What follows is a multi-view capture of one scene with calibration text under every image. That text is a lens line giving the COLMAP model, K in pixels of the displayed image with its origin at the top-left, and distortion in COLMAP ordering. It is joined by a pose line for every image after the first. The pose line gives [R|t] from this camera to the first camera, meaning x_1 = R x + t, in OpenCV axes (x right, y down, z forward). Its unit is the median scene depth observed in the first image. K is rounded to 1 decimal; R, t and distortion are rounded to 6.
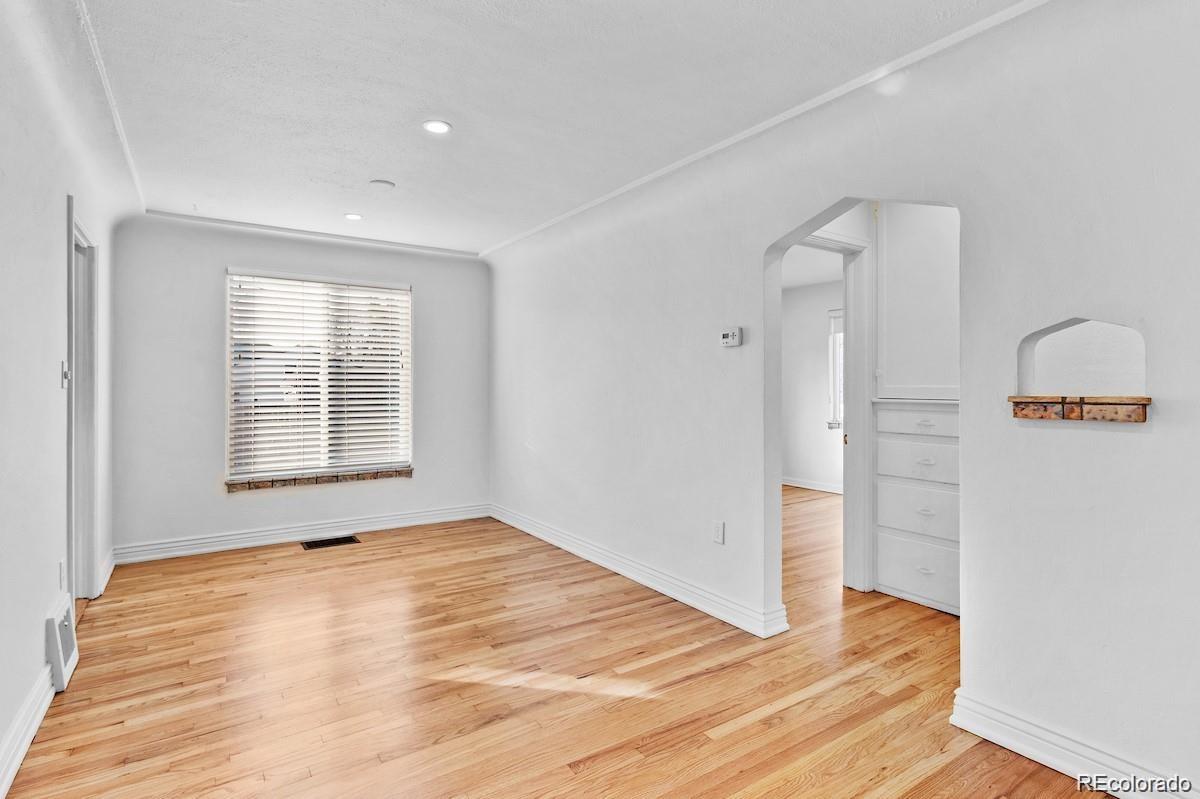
lens RADIAL K [[587.6, 0, 598.8], [0, 587.6, 386.8], [0, 0, 1]] dist [0.002578, -0.000303]
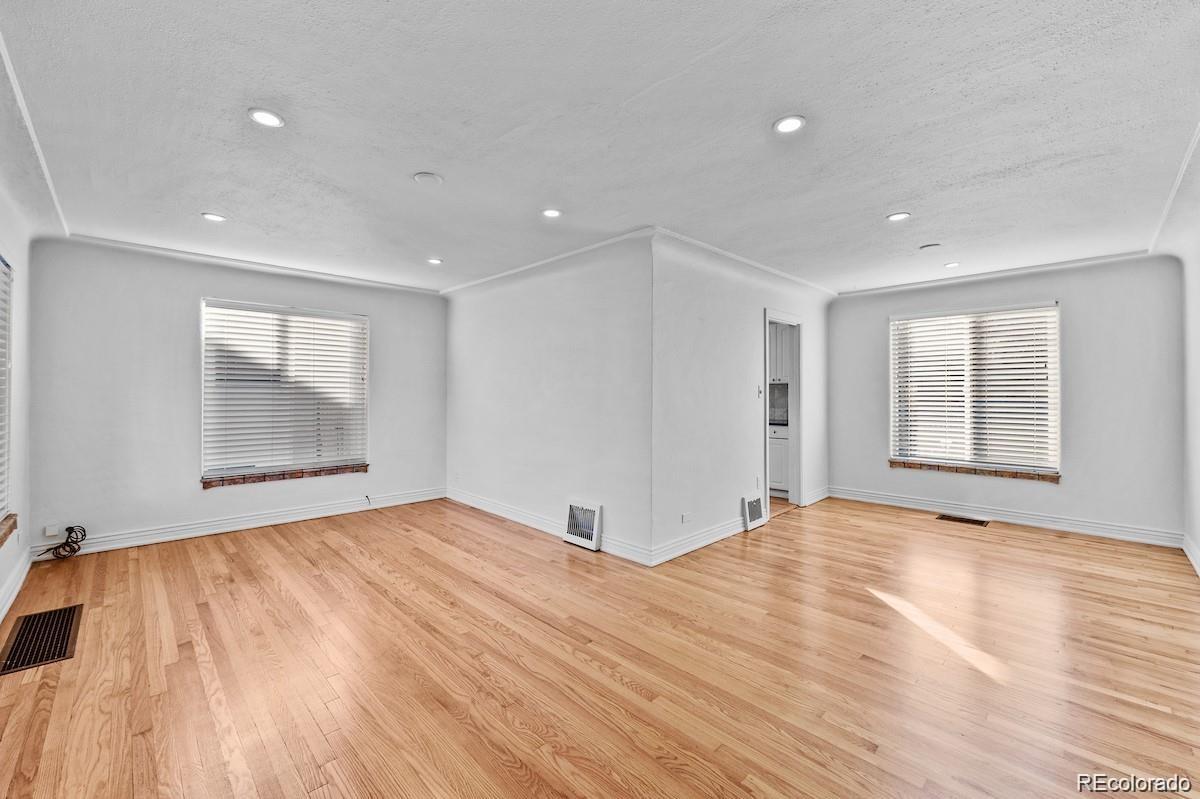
lens RADIAL K [[486.0, 0, 598.9], [0, 486.0, 396.5], [0, 0, 1]] dist [-0.013440, -0.000917]
pose [[0.180530, 0.009384, -0.983525, 0.401414], [0.002576, 0.999947, 0.010014, -0.012584], [0.983566, -0.004341, 0.180496, 0.045355]]
